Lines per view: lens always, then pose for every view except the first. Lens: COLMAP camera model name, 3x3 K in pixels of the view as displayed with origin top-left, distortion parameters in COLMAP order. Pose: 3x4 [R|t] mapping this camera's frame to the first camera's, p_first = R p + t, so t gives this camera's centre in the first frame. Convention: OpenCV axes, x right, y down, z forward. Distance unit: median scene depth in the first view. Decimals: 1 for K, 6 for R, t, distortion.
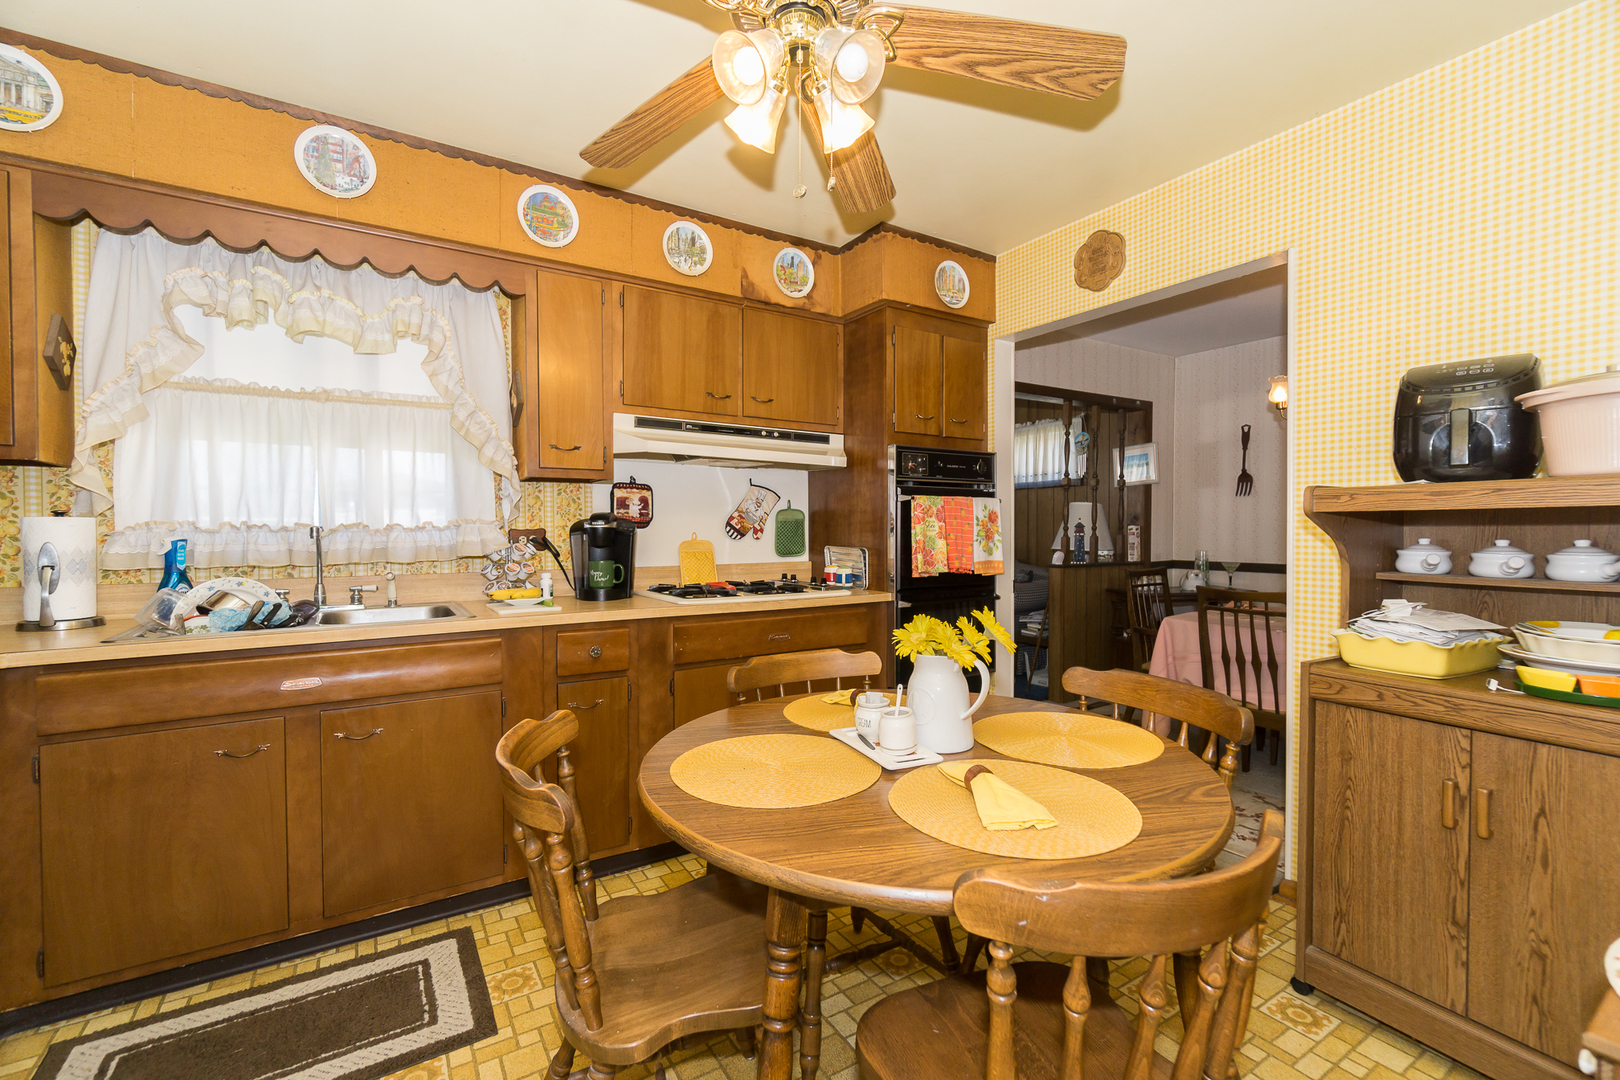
lens RADIAL K [[707.9, 0, 802.7], [0, 707.9, 542.2], [0, 0, 1]] dist [-0.003034, -0.000100]
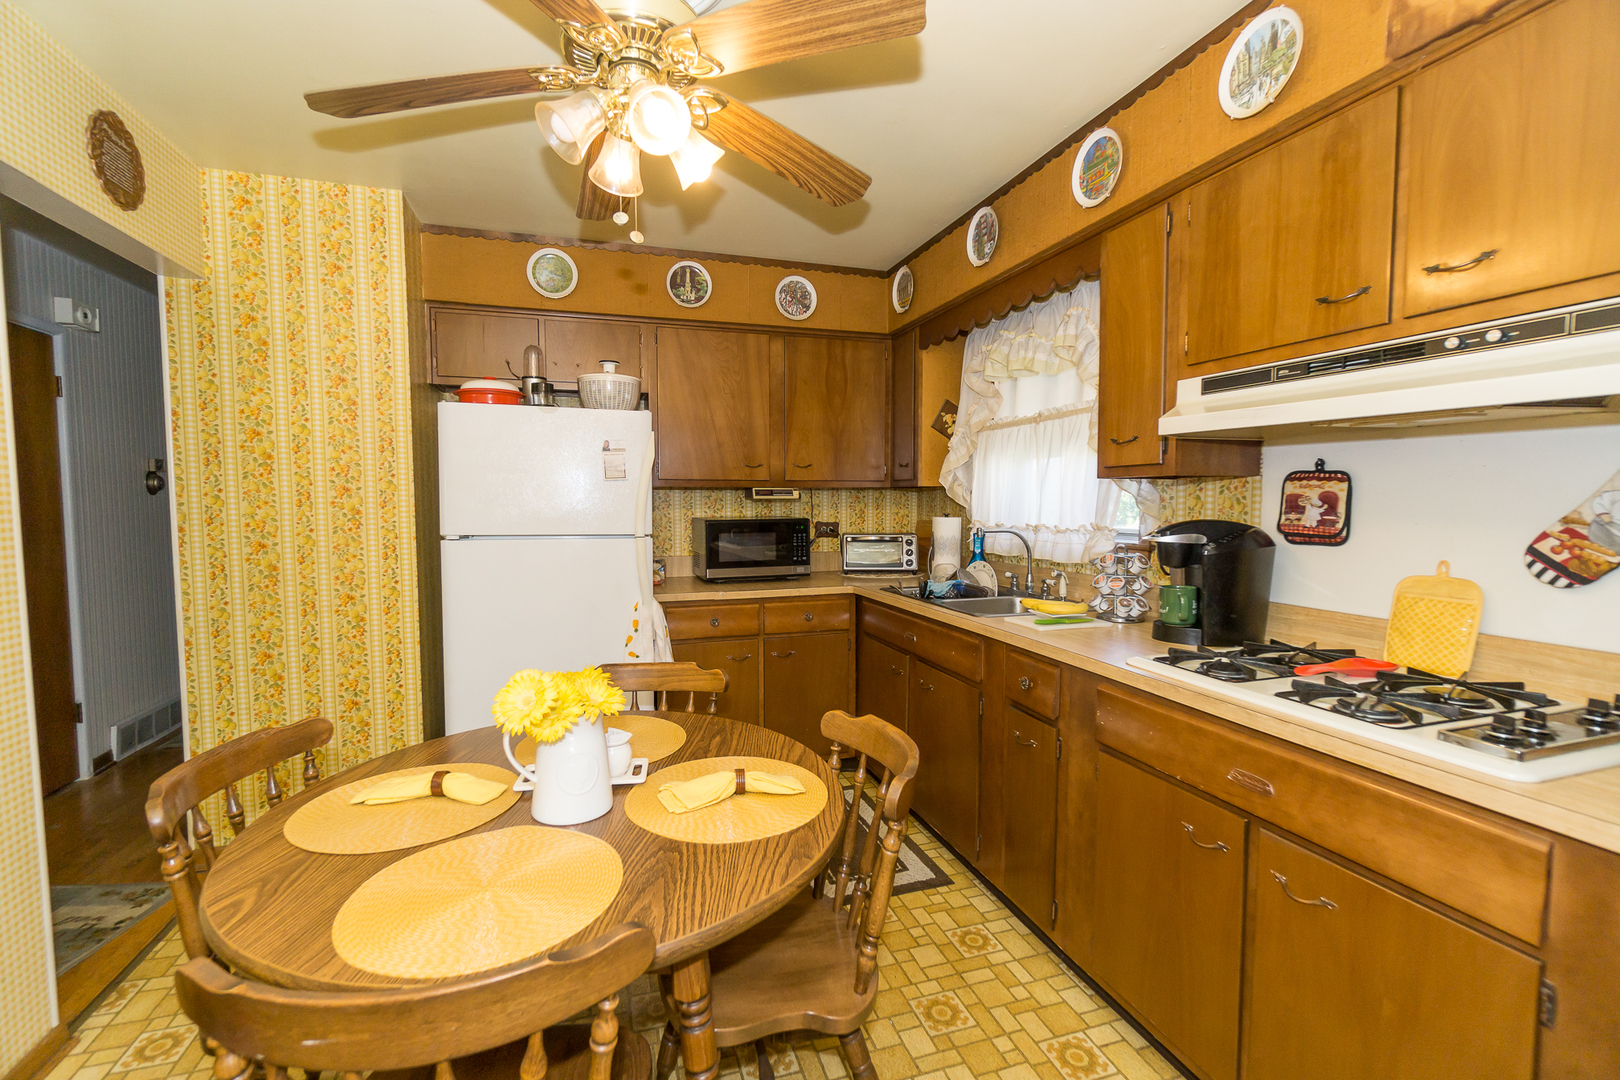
lens RADIAL K [[707.9, 0, 802.7], [0, 707.9, 542.2], [0, 0, 1]] dist [-0.003034, -0.000100]
pose [[-0.268500, 0.061689, -0.961302, 0.538105], [-0.016299, 0.997513, 0.068565, -0.065380], [0.963142, 0.034078, -0.266827, 0.852703]]
